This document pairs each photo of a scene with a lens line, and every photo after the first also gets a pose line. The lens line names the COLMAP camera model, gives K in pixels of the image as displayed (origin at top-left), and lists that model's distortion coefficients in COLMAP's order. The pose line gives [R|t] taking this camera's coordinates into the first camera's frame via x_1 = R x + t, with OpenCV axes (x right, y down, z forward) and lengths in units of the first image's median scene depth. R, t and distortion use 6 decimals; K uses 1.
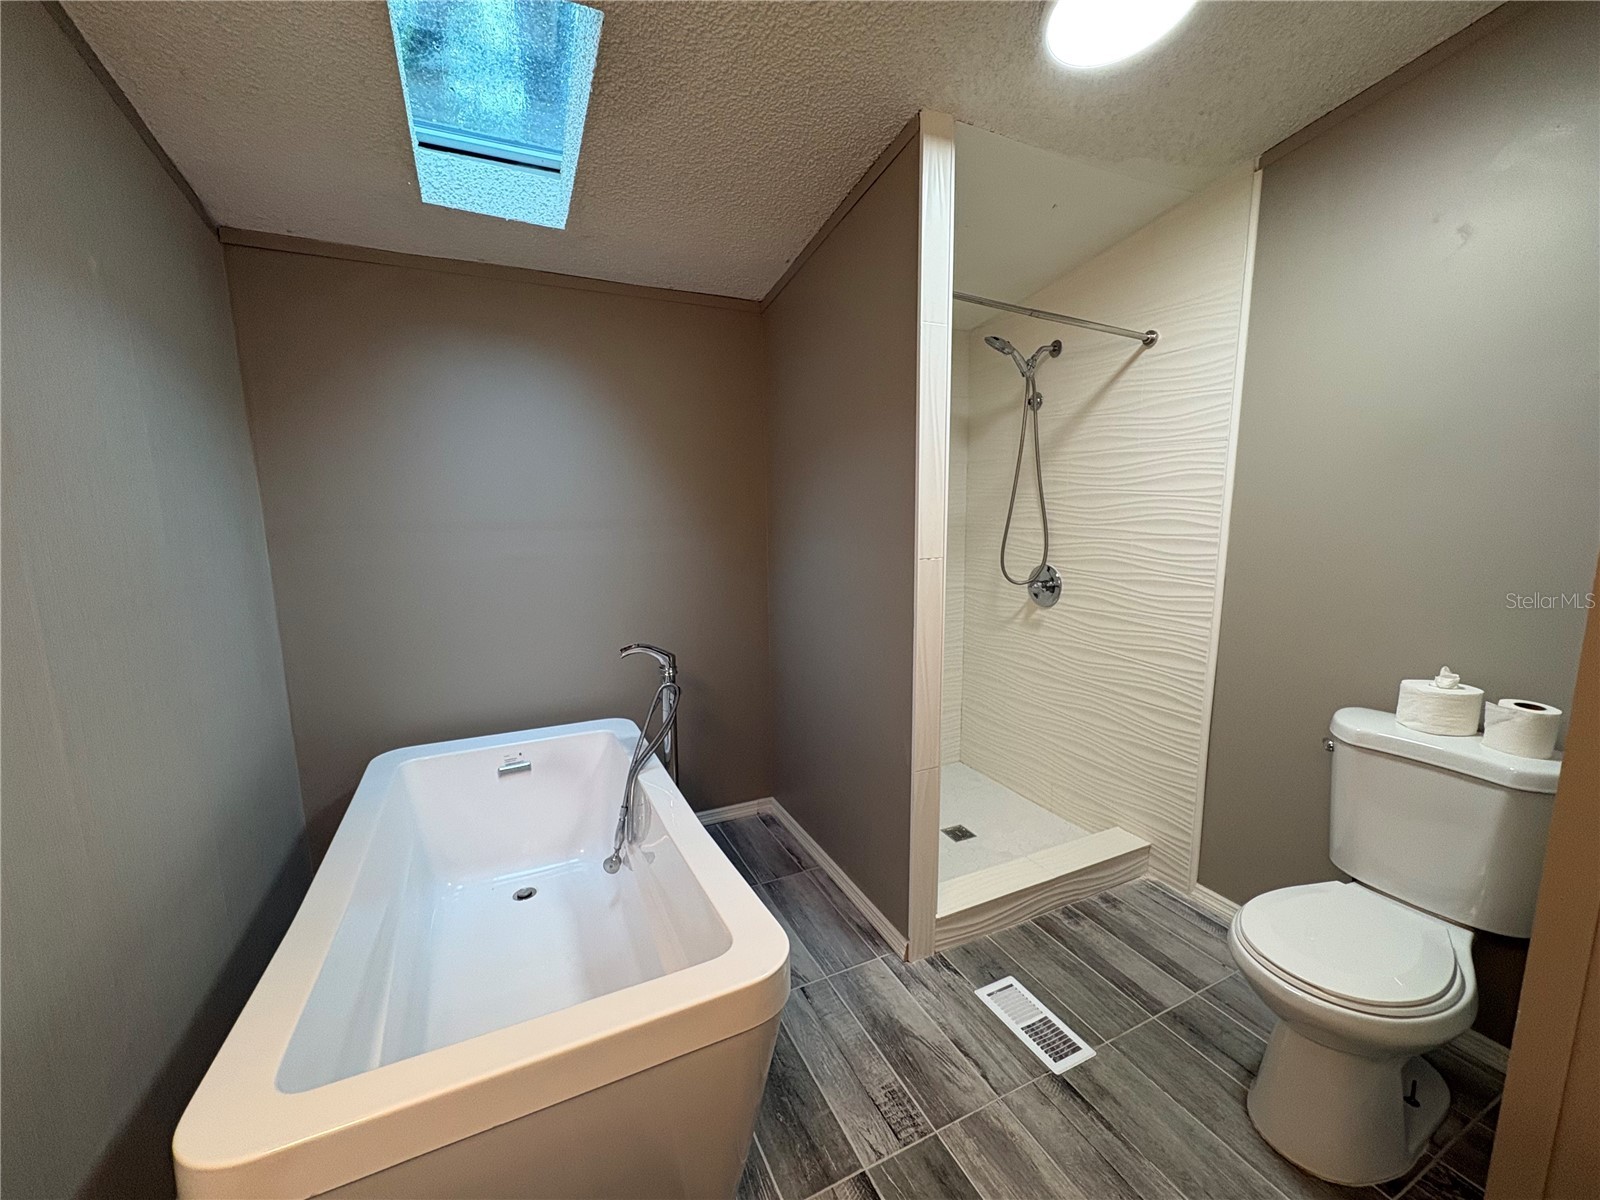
lens RADIAL K [[638.6, 0, 802.4], [0, 638.6, 600.3], [0, 0, 1]] dist [-0.003048, -0.000255]
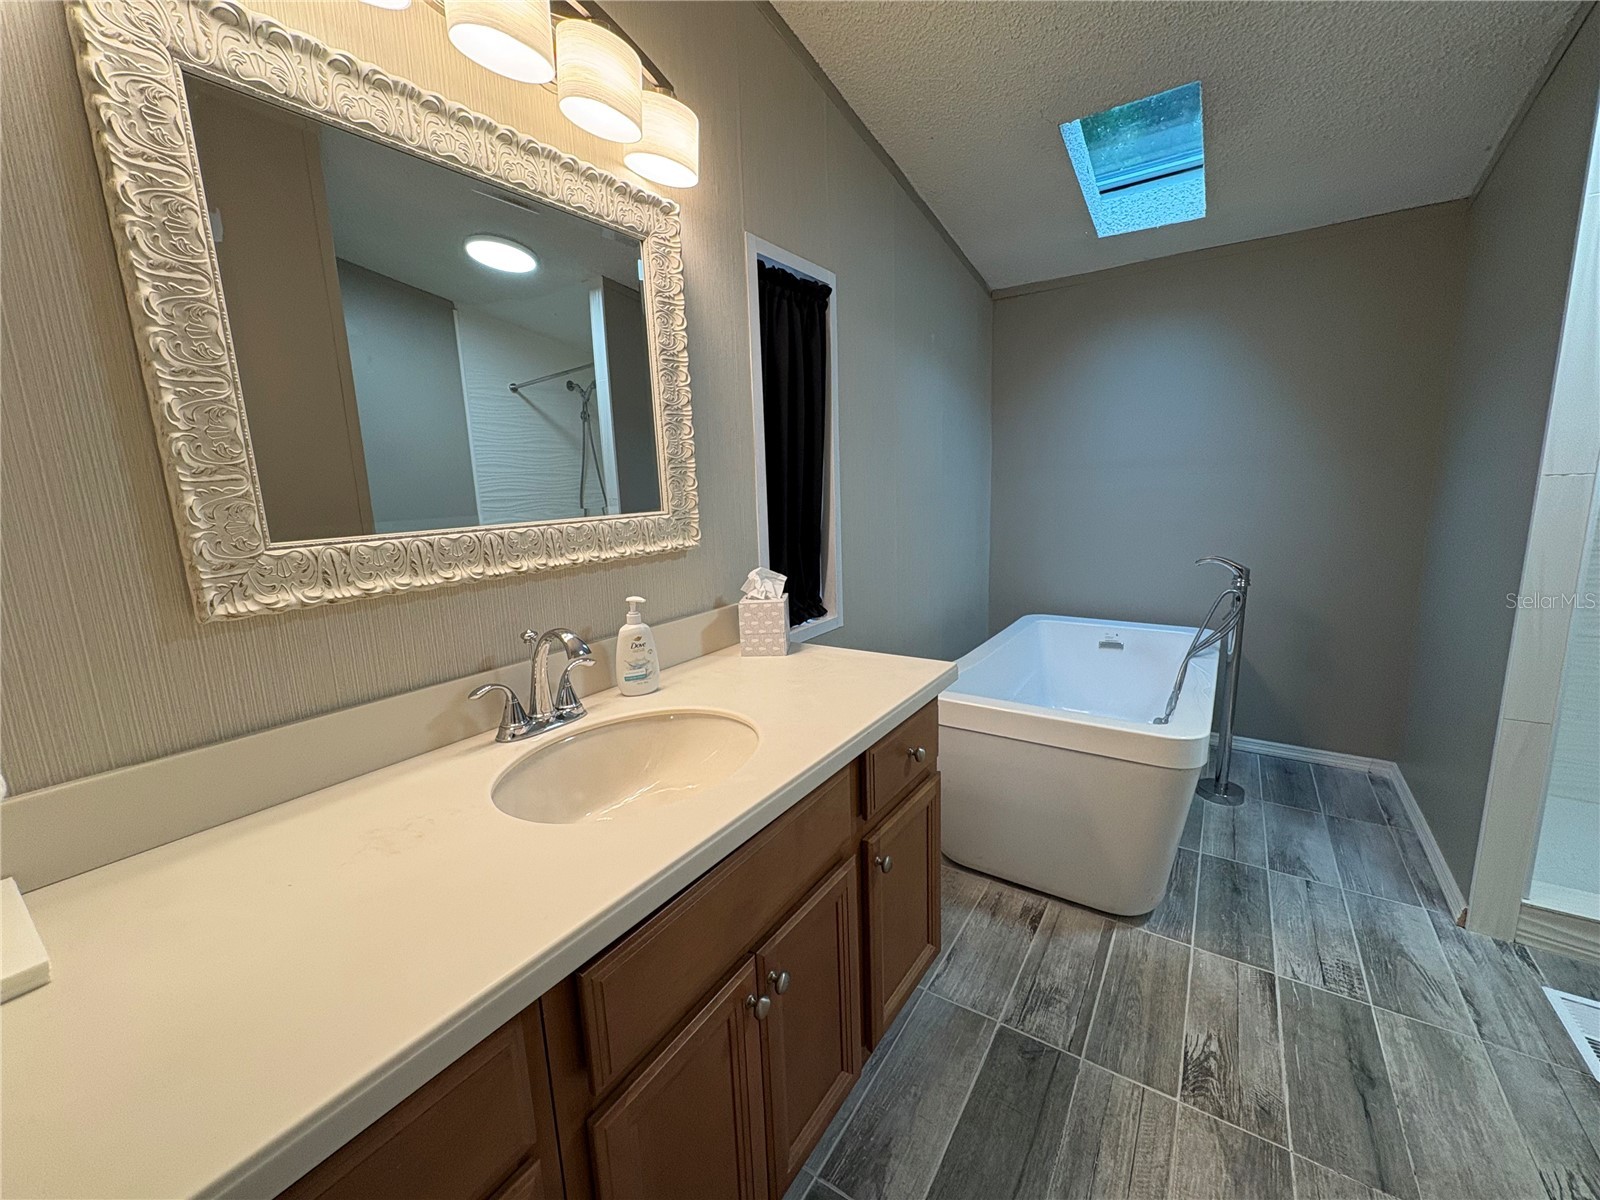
lens RADIAL K [[638.6, 0, 801.4], [0, 638.6, 601.5], [0, 0, 1]] dist [-0.003048, -0.000255]
pose [[0.504069, 0.142828, -0.851771, 0.417956], [-0.102631, 0.989149, 0.105129, 0.116117], [0.857544, 0.034426, 0.513258, -0.303620]]
